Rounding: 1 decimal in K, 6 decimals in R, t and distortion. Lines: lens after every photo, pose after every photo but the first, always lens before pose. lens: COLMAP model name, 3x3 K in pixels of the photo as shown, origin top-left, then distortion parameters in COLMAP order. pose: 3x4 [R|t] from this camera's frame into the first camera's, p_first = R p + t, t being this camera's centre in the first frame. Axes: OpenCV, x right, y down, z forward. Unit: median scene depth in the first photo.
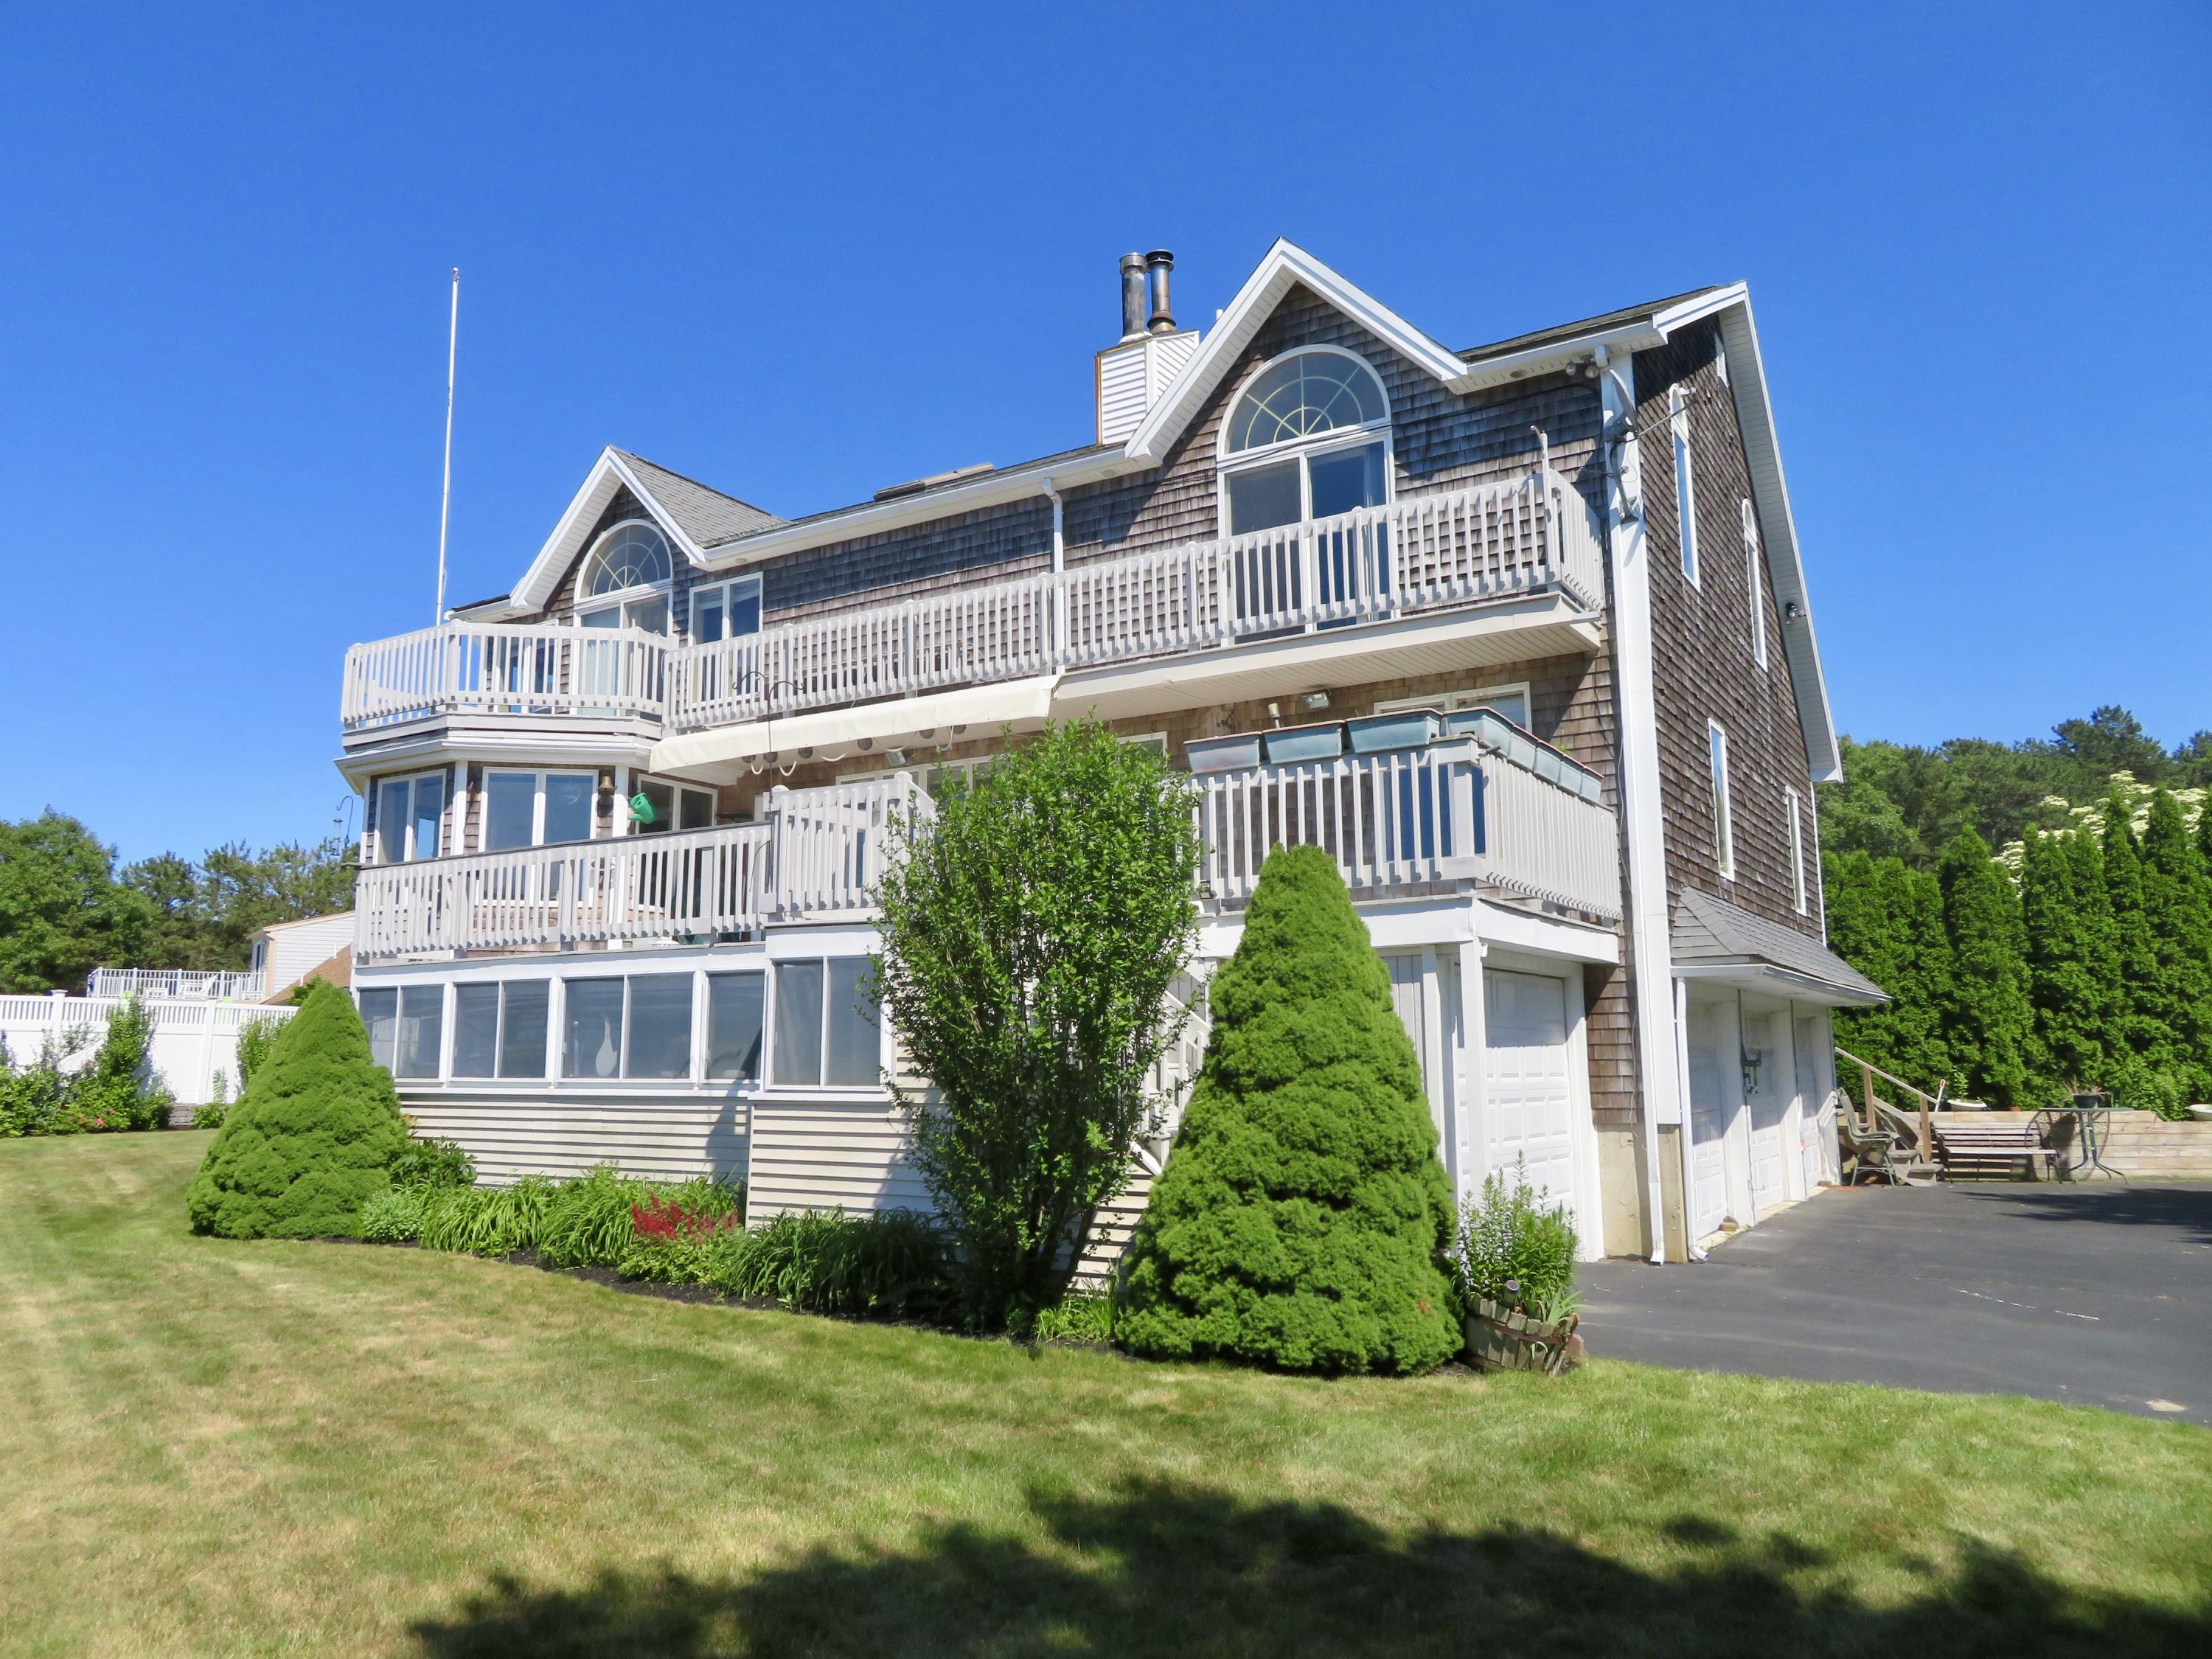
lens RADIAL K [[1572.8, 0, 1114.1], [0, 1572.8, 826.3], [0, 0, 1]] dist [-0.018915, 0.019782]
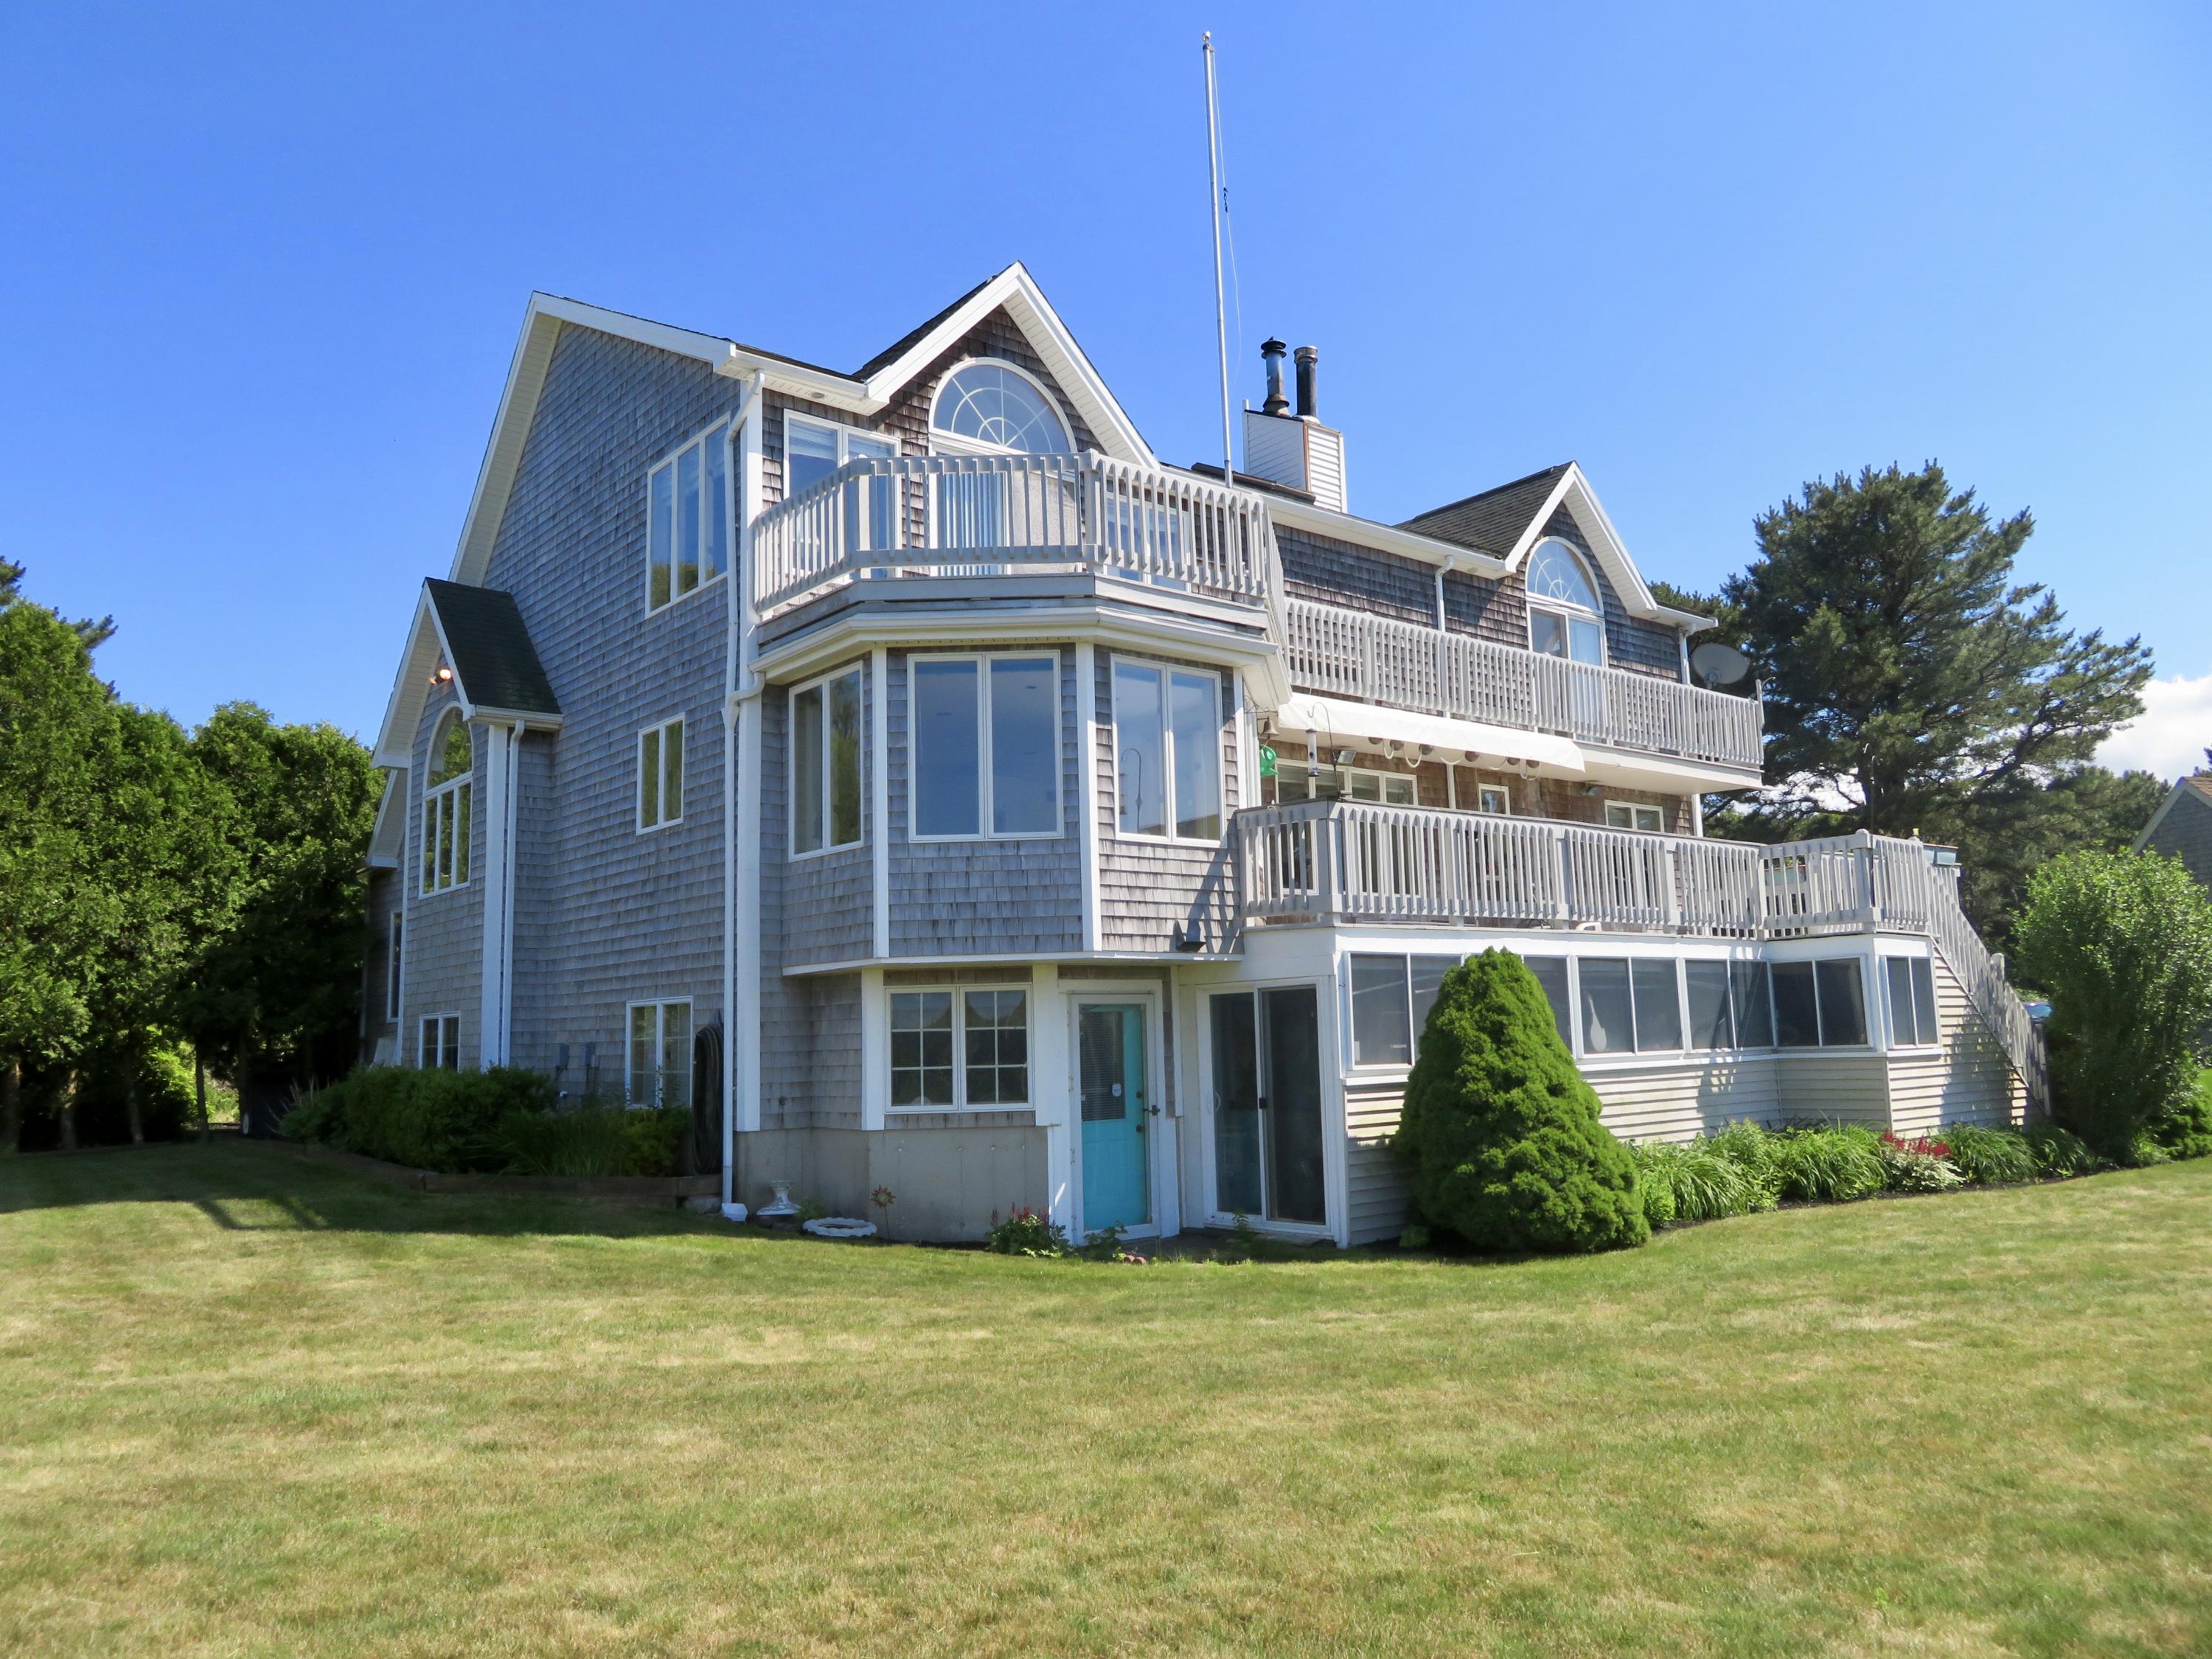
lens RADIAL K [[1572.8, 0, 1114.1], [0, 1572.8, 826.3], [0, 0, 1]] dist [-0.018915, 0.019782]
pose [[0.327021, 0.117166, 0.937726, -1.282721], [-0.127903, 0.988641, -0.078923, 0.117770], [-0.936322, -0.094128, 0.338292, 0.844098]]
